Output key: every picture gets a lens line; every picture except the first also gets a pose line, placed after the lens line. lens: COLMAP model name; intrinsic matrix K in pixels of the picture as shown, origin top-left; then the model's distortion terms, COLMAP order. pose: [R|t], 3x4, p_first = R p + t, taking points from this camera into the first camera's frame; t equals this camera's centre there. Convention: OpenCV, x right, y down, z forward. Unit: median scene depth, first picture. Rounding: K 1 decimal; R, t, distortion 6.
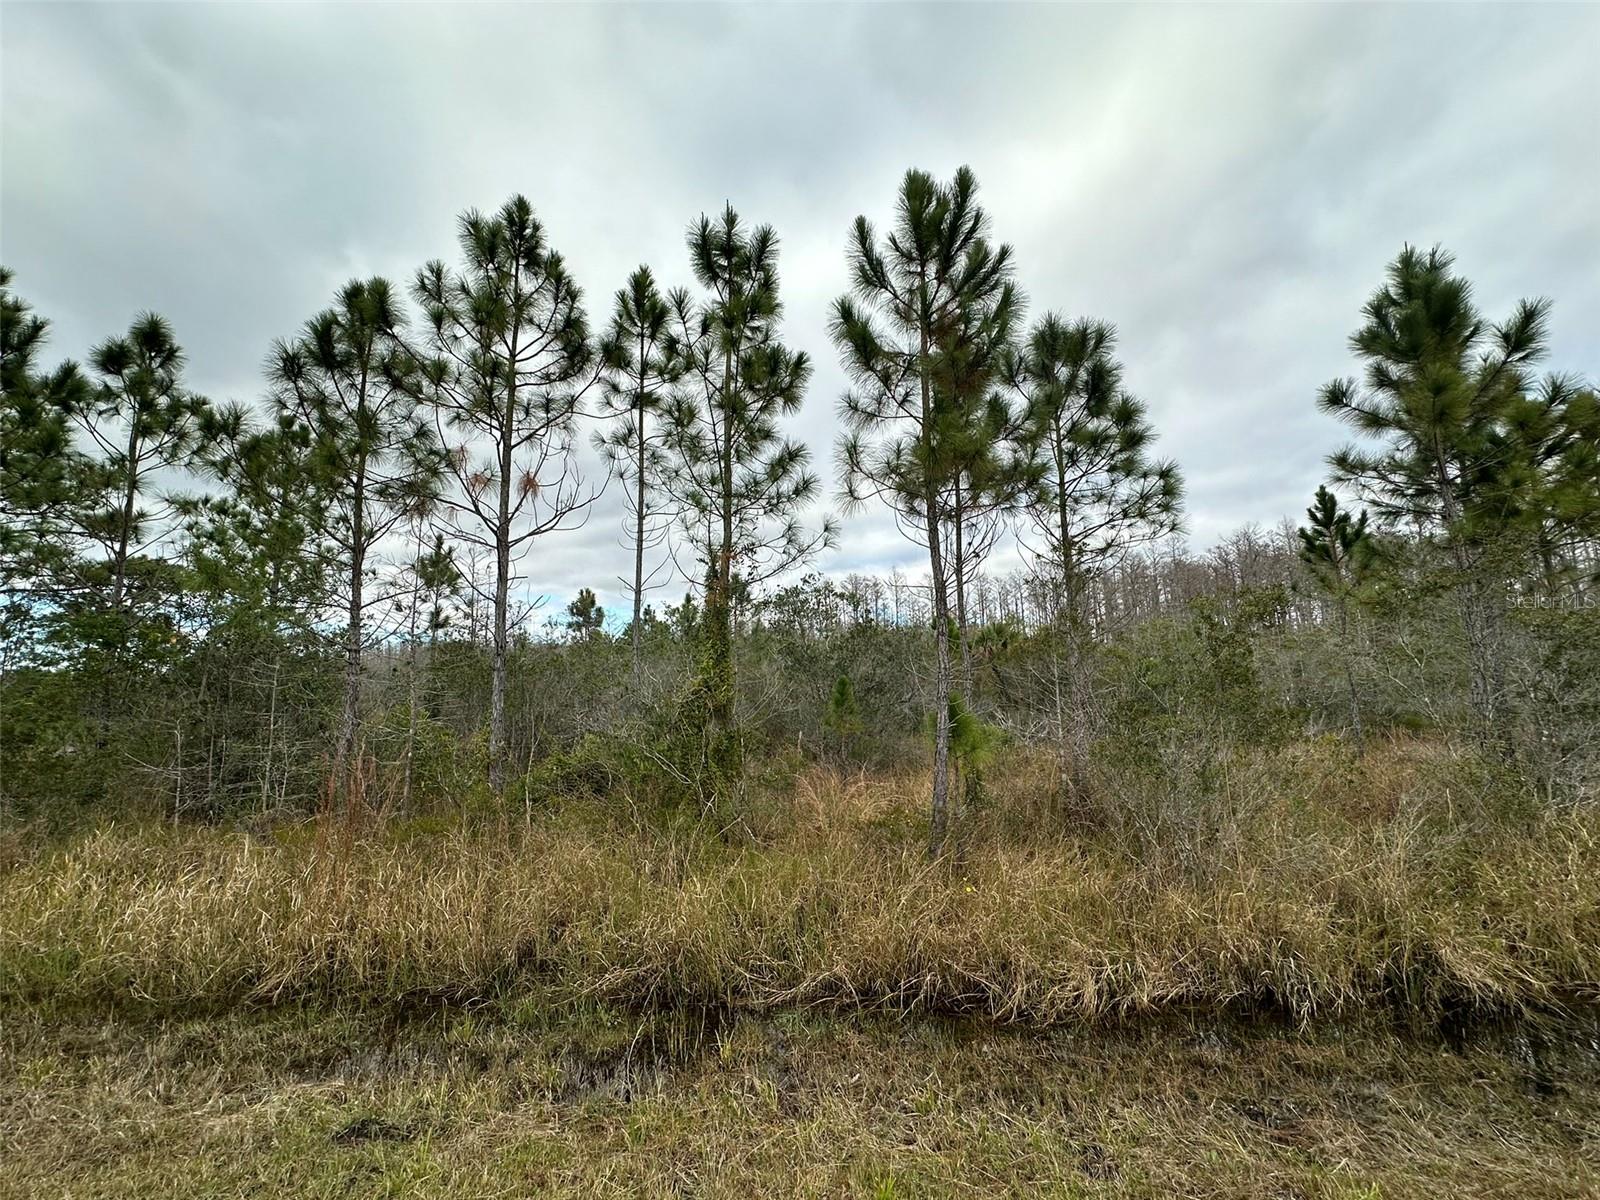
lens RADIAL K [[635.8, 0, 798.7], [0, 635.8, 599.3], [0, 0, 1]] dist [-0.002500, 0.000289]
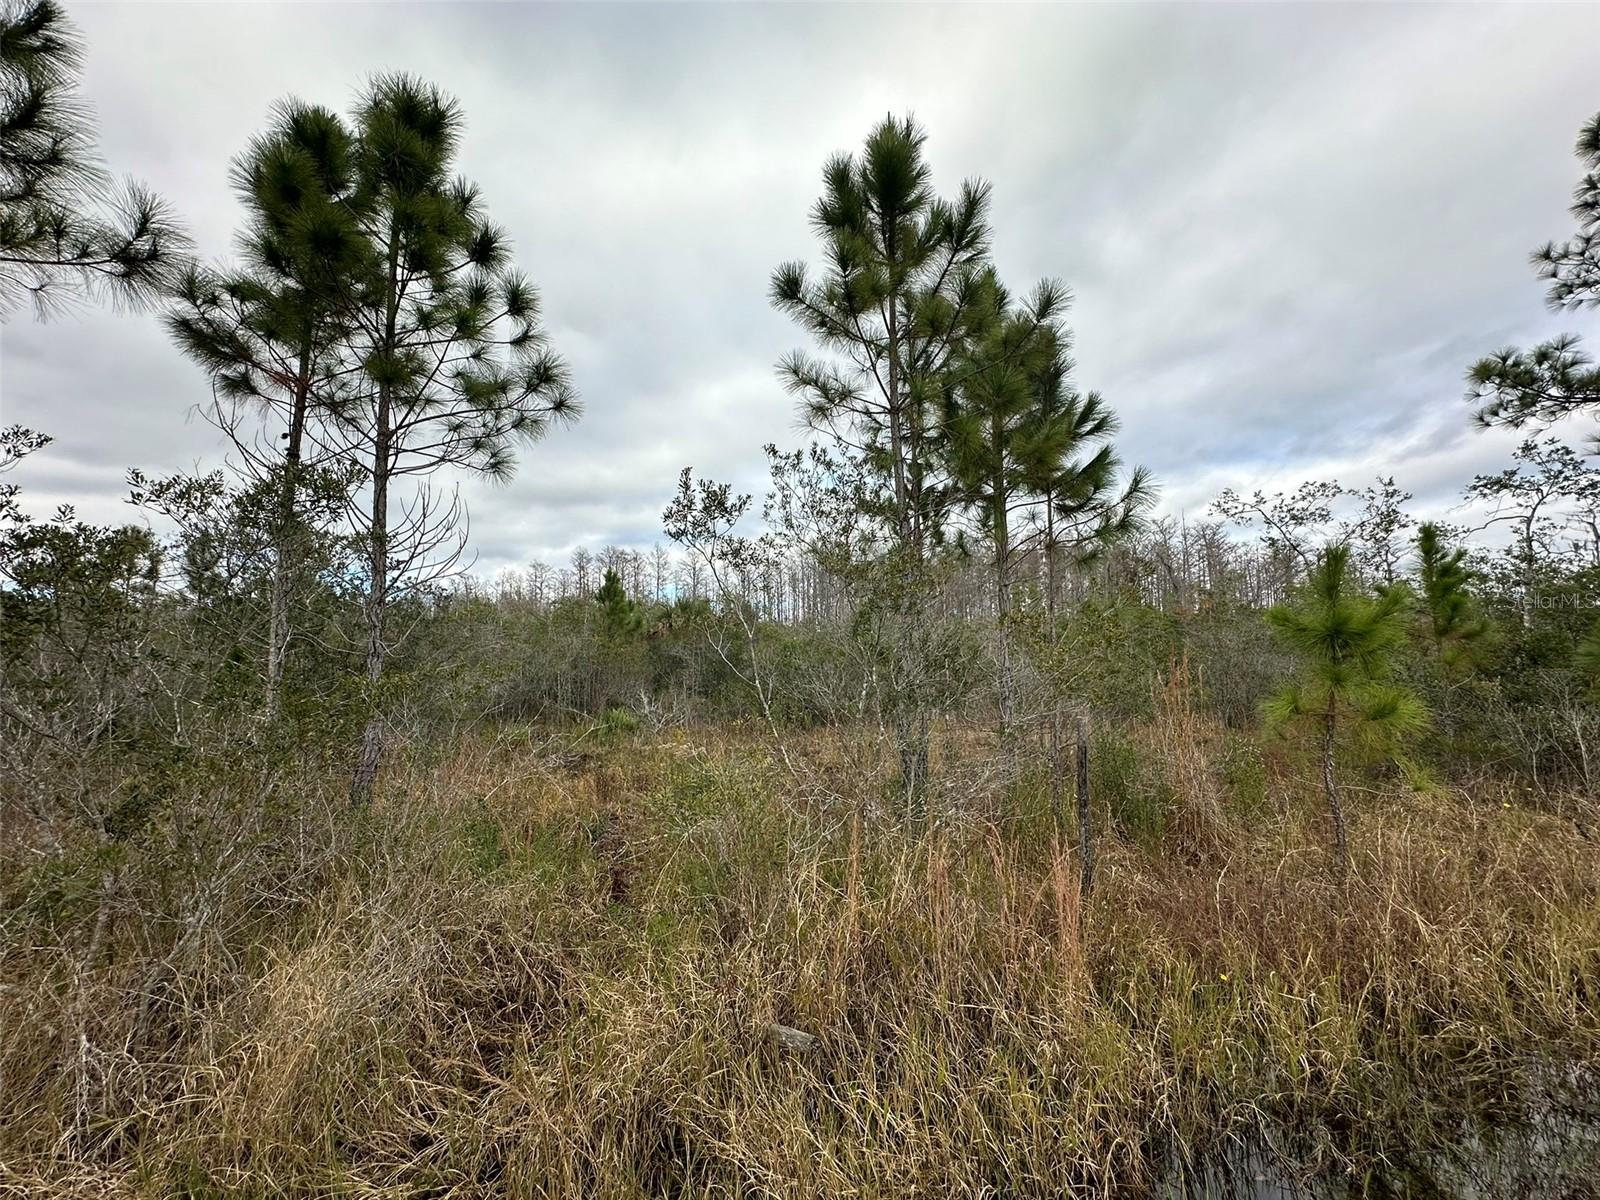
lens RADIAL K [[635.8, 0, 798.8], [0, 635.8, 598.6], [0, 0, 1]] dist [-0.002500, 0.000289]
pose [[0.947719, 0.045493, 0.315847, 0.631447], [-0.054526, 0.998316, 0.019817, 0.039169], [-0.314413, -0.036003, 0.948603, 0.258241]]
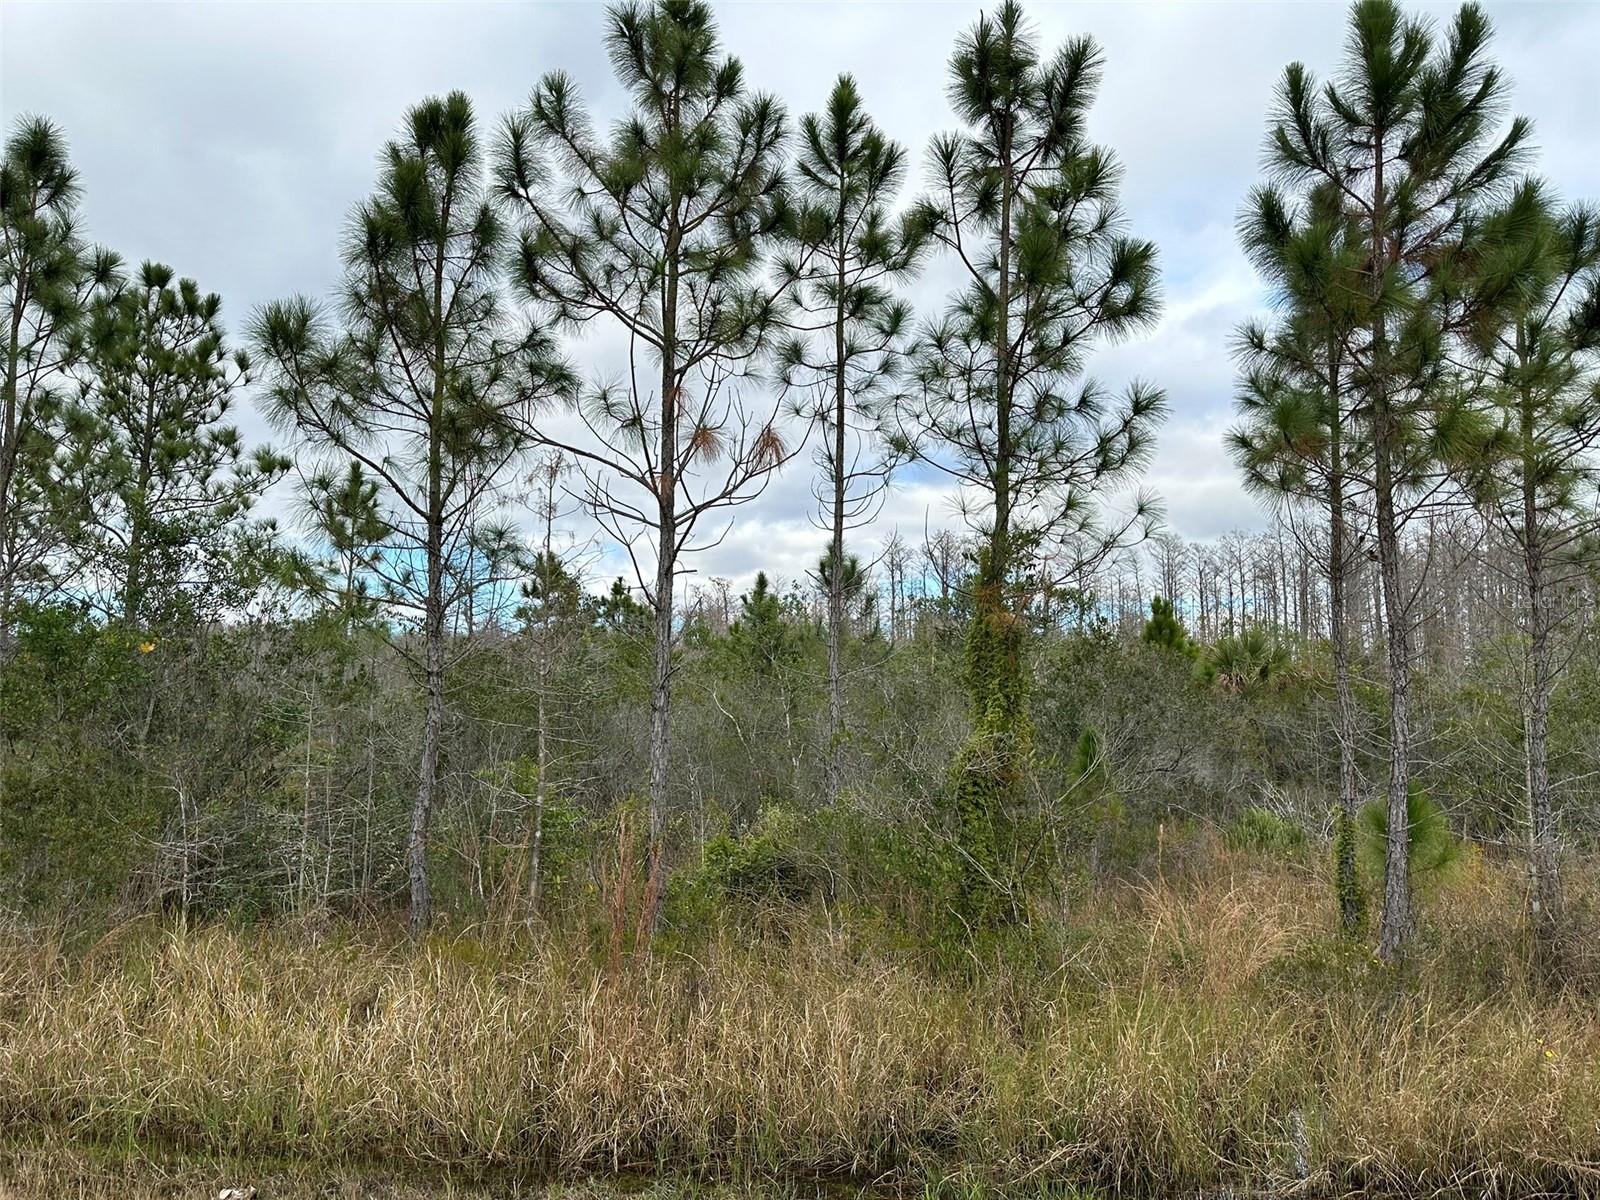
lens RADIAL K [[1117.4, 0, 810.4], [0, 1117.4, 591.7], [0, 0, 1]] dist [0.075409, -0.091151]
pose [[0.999343, 0.035950, -0.004677, -0.313008], [-0.035829, 0.999075, 0.023791, -0.046722], [0.005528, -0.023607, 0.999706, -0.167452]]
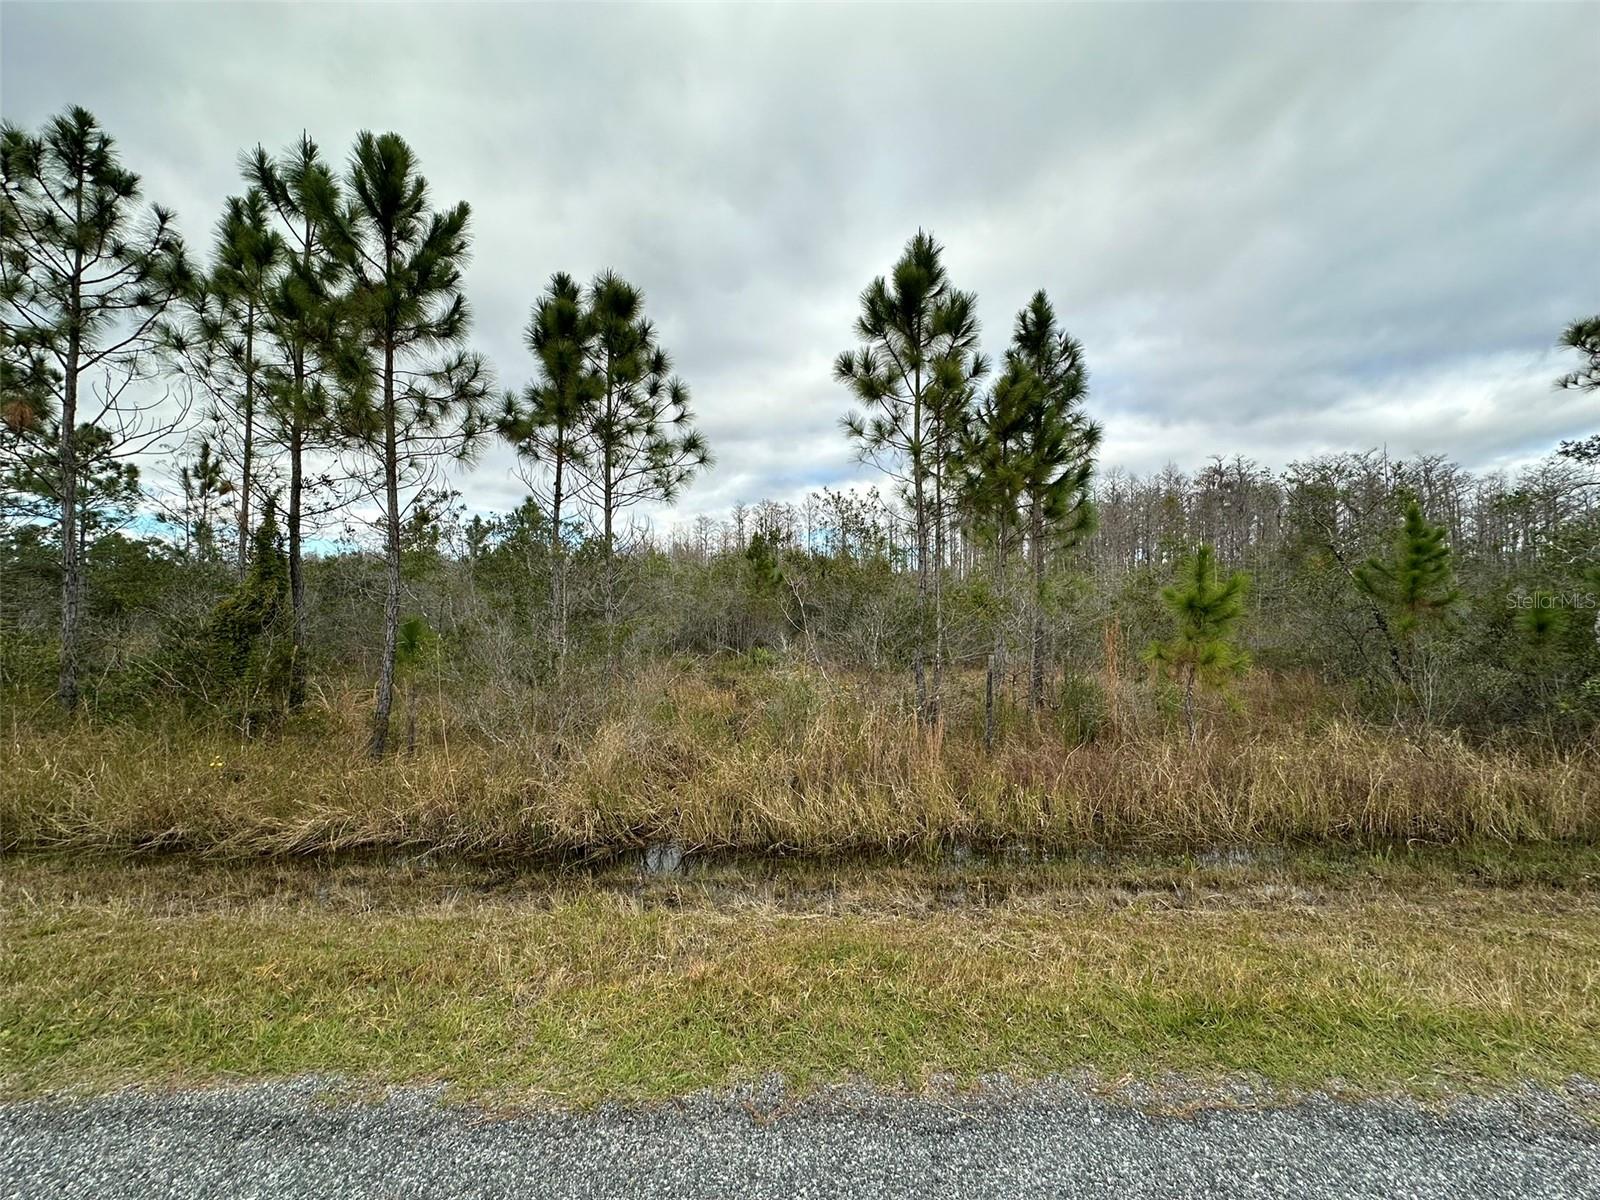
lens RADIAL K [[635.8, 0, 799.6], [0, 635.8, 596.8], [0, 0, 1]] dist [-0.002500, 0.000289]
pose [[0.996159, 0.028949, 0.082636, 0.680276], [-0.038263, 0.992807, 0.113443, -0.037211], [-0.078758, -0.116169, 0.990102, -0.166998]]
